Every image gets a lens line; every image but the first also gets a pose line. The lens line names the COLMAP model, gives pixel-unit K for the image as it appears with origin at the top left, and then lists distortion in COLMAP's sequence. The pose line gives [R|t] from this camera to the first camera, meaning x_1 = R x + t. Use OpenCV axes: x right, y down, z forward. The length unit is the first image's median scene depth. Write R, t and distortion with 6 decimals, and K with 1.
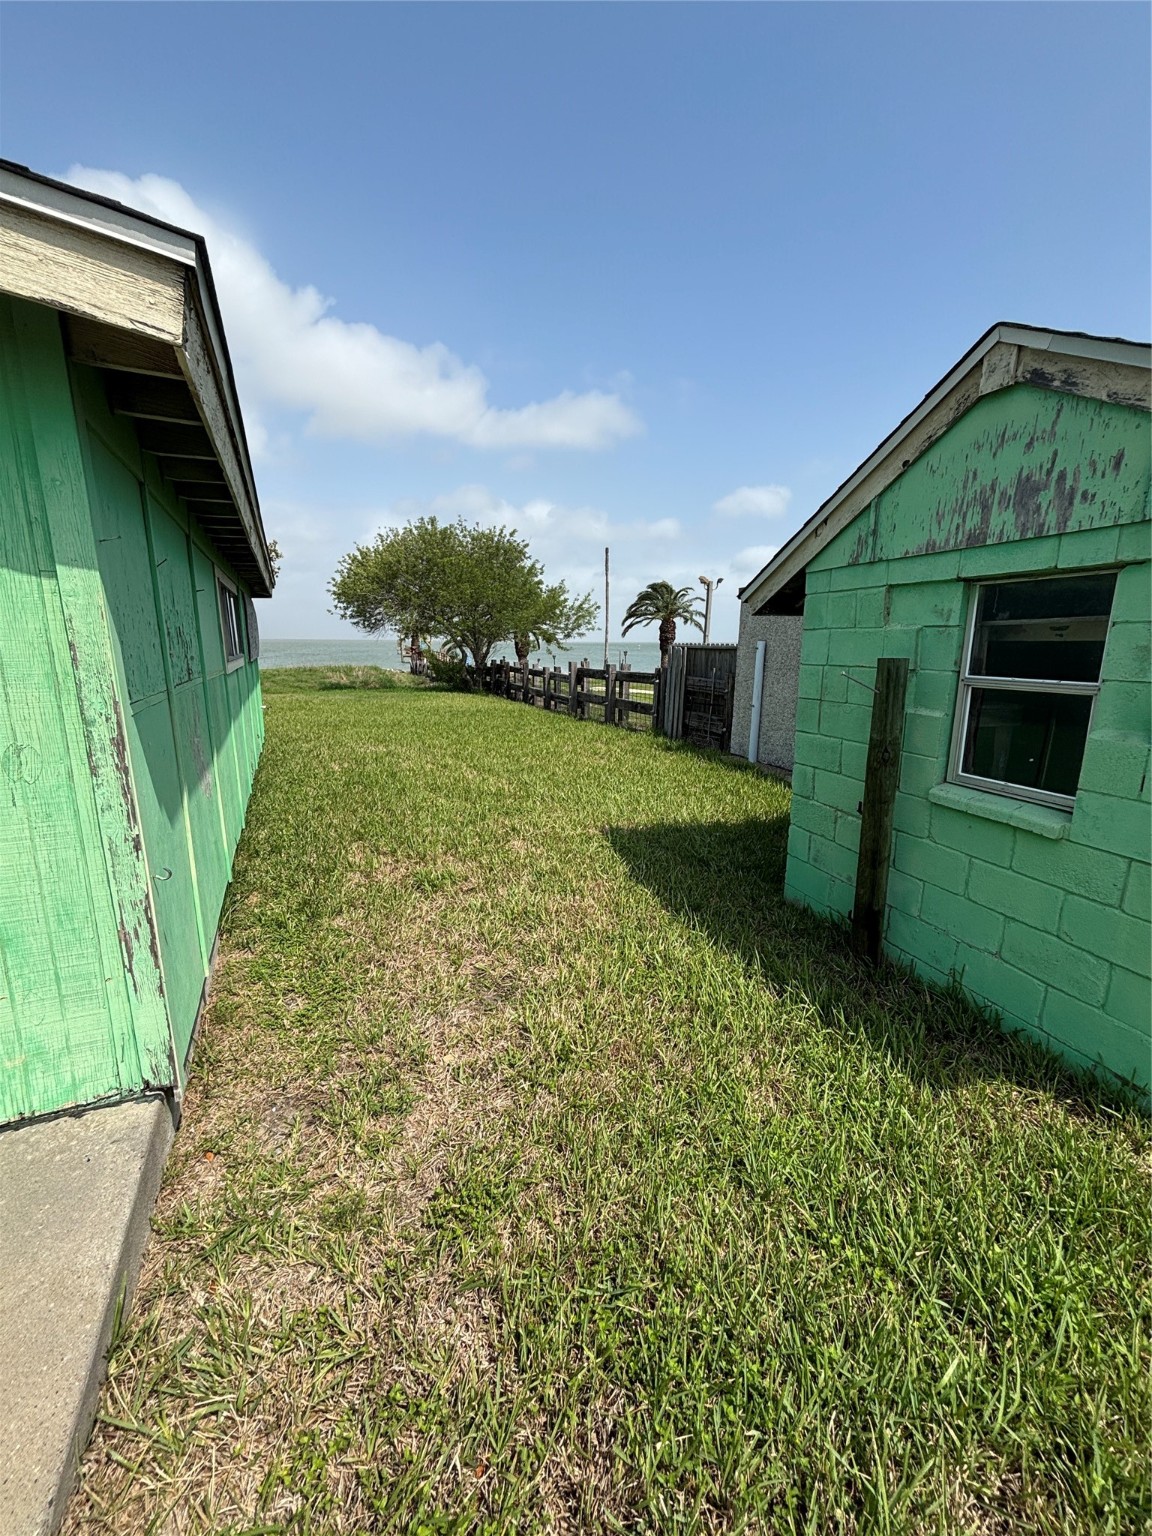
lens RADIAL K [[615.8, 0, 604.8], [0, 615.8, 766.3], [0, 0, 1]] dist [-0.001304, 0.008615]
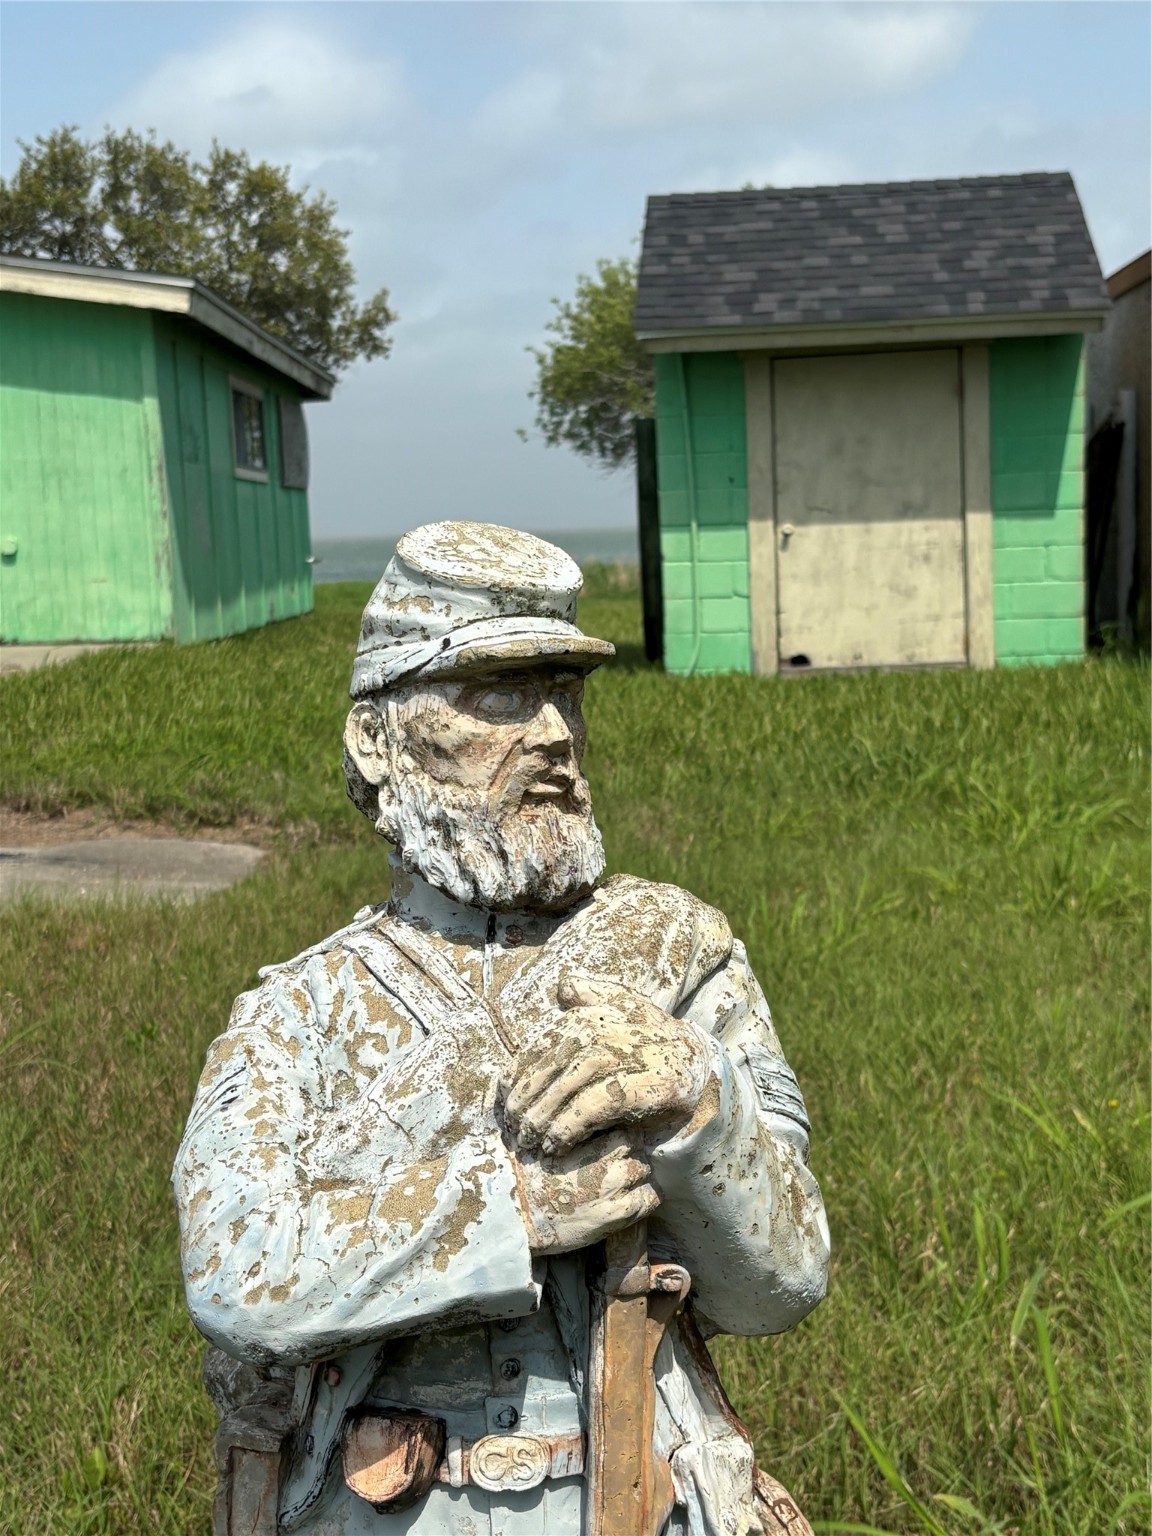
lens RADIAL K [[2227.5, 0, 576.0], [0, 2227.5, 768.0], [0, 0, 1]] dist [-0.001722, -0.004611]
pose [[0.899919, 0.001705, -0.436054, 2.533076], [-0.037320, 0.996624, -0.073123, 0.968362], [0.434457, 0.082078, 0.896945, -3.398754]]
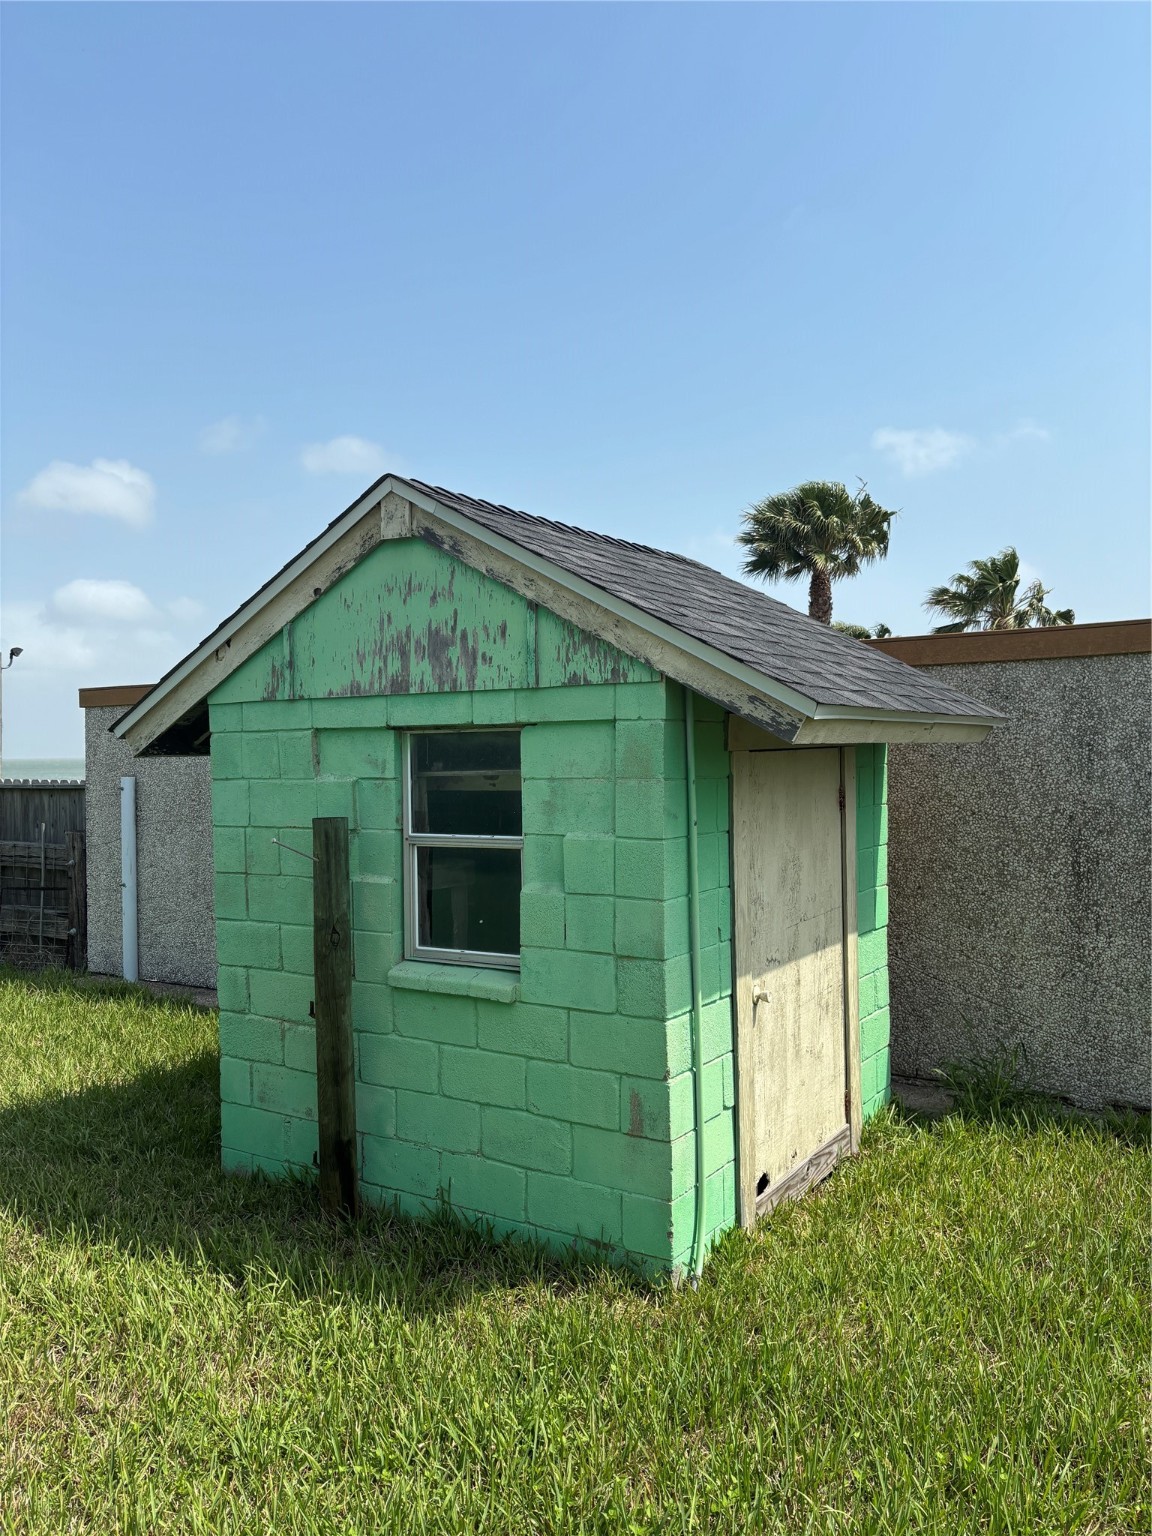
lens RADIAL K [[1148.0, 0, 576.0], [0, 1148.0, 768.0], [0, 0, 1]] dist [0.133621, -0.514728]
pose [[0.806459, -0.033358, 0.590348, -0.180312], [0.142370, 0.979989, -0.139112, 0.021632], [-0.573894, 0.196235, 0.795071, -0.441311]]
